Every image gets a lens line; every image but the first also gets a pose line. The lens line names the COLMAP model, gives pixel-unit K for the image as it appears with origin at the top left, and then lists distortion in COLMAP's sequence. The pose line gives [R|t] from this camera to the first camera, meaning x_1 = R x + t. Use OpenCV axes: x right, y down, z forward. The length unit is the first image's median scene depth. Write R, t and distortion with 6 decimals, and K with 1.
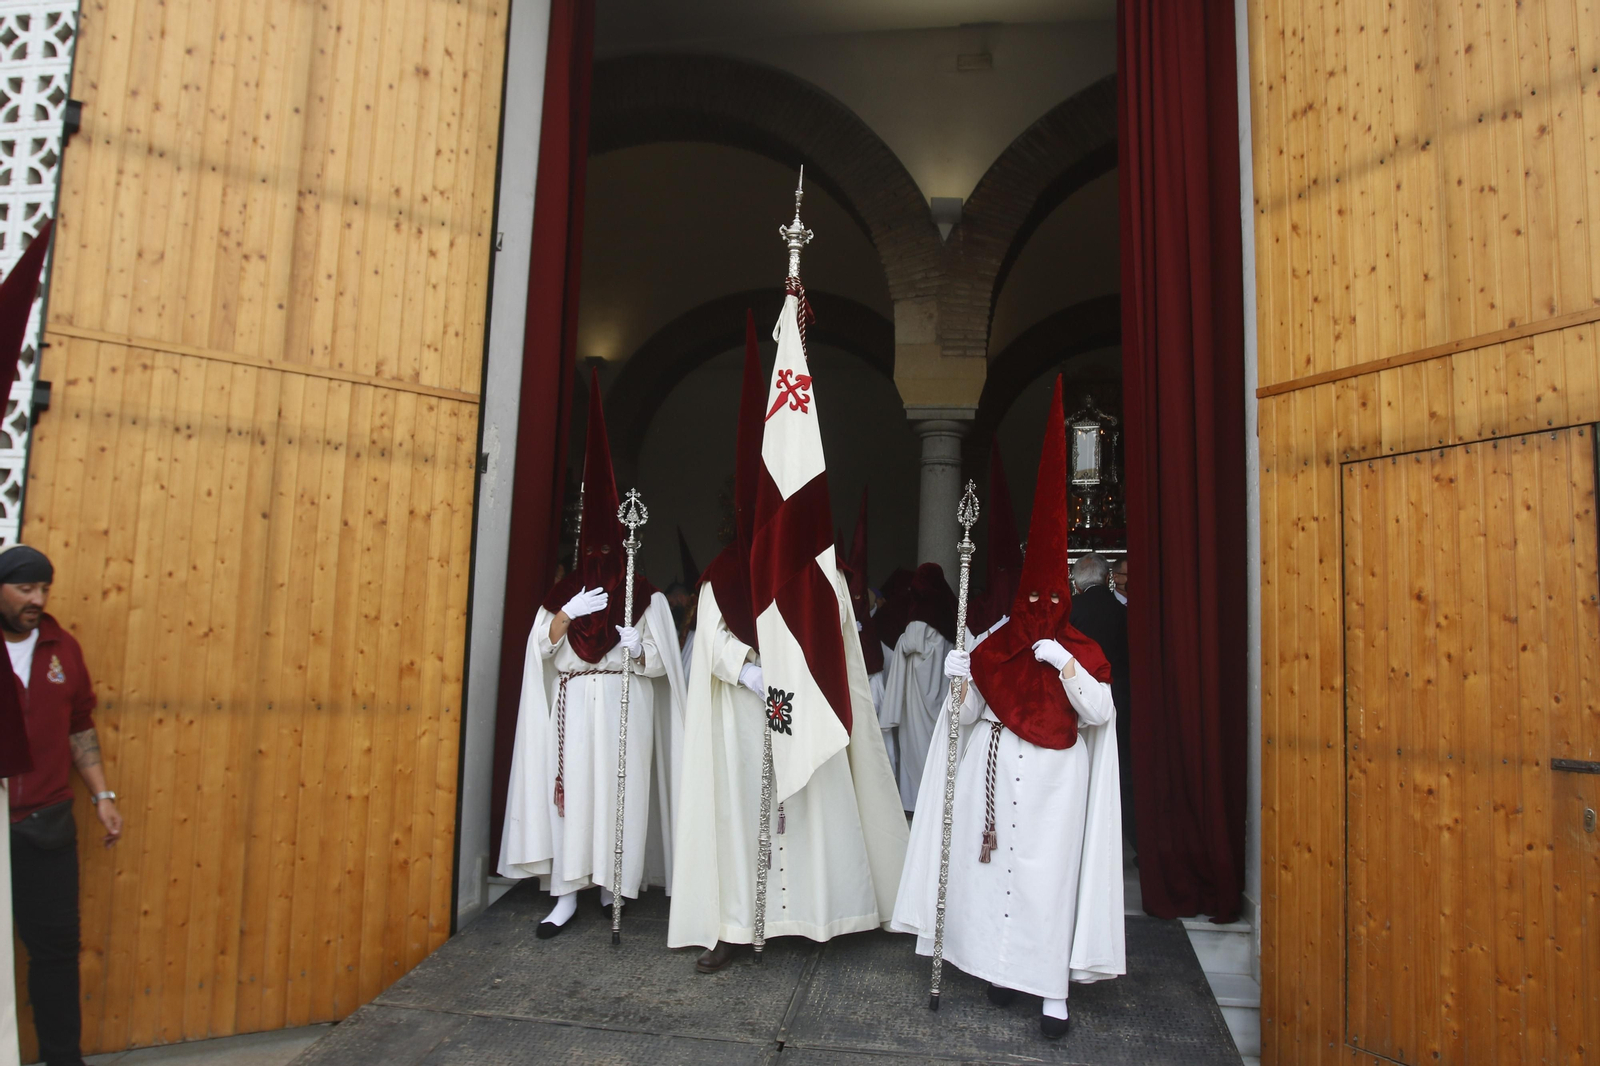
lens RADIAL K [[1199.2, 0, 800.0], [0, 1199.2, 533.0], [0, 0, 1]] dist [-0.032882, 0.006487]
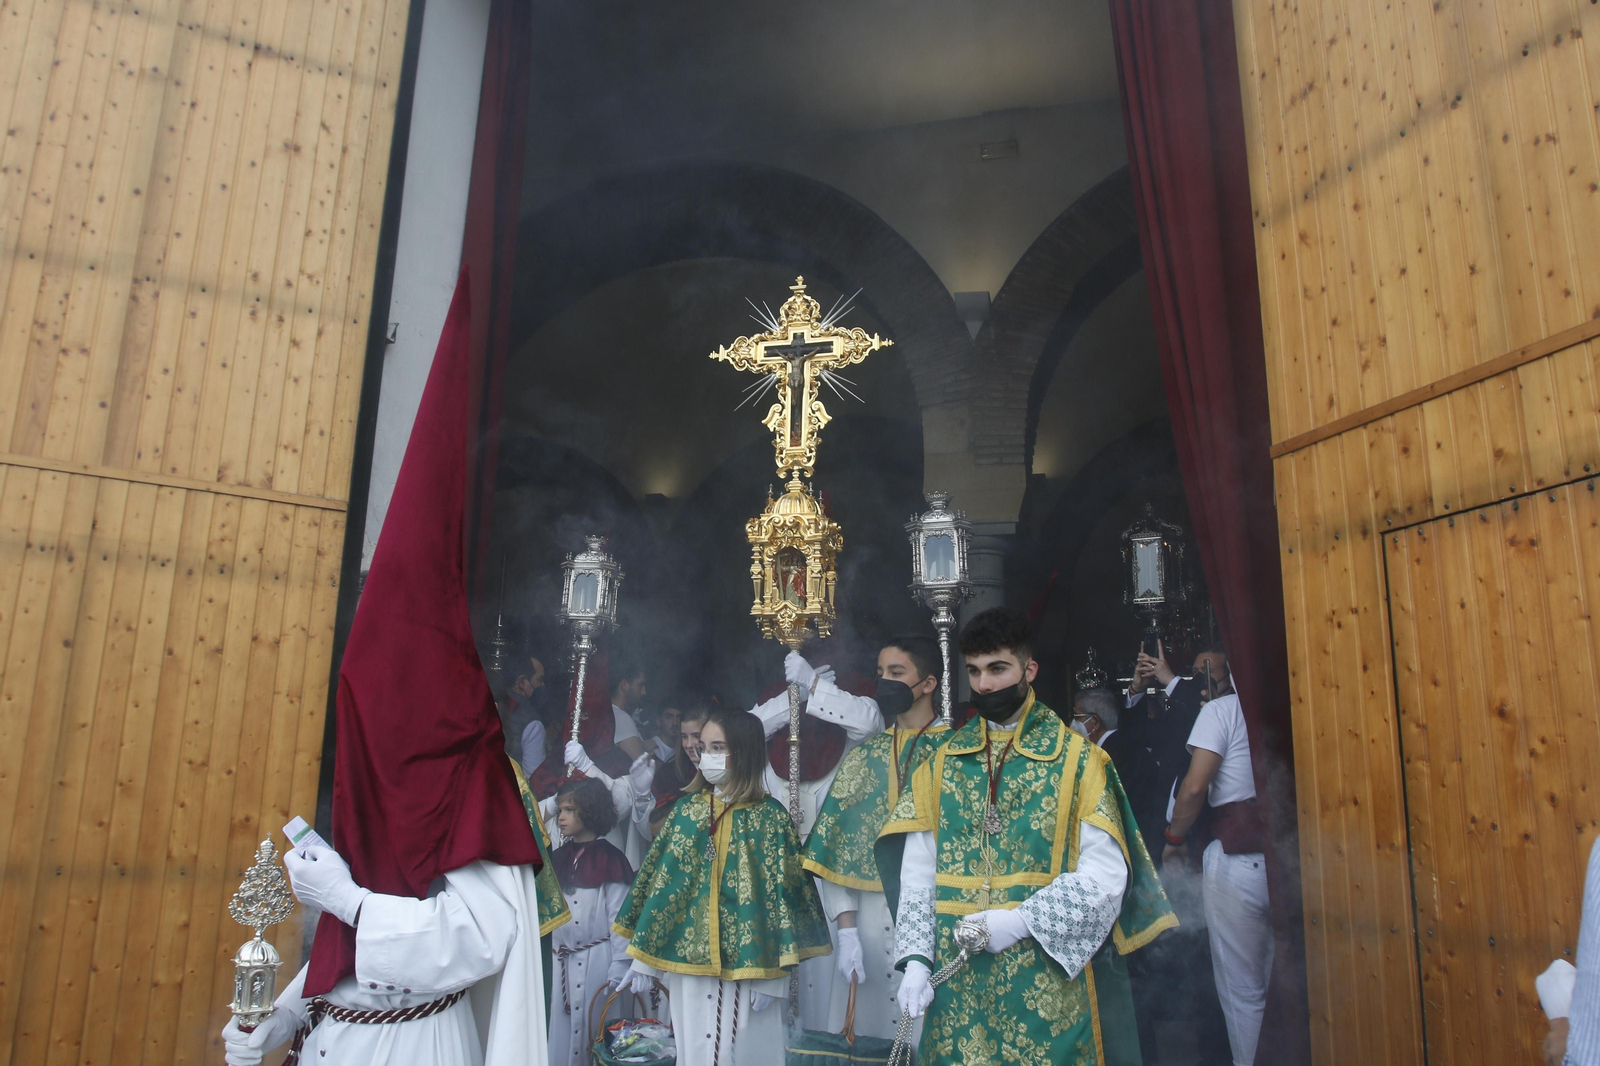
lens RADIAL K [[1193.5, 0, 776.3], [0, 1193.5, 533.2], [0, 0, 1]] dist [-0.036545, 0.008202]
pose [[0.991618, -0.036736, -0.123869, 0.165201], [0.021221, 0.992014, -0.124326, 0.023074], [0.127447, 0.120655, 0.984479, 0.223390]]
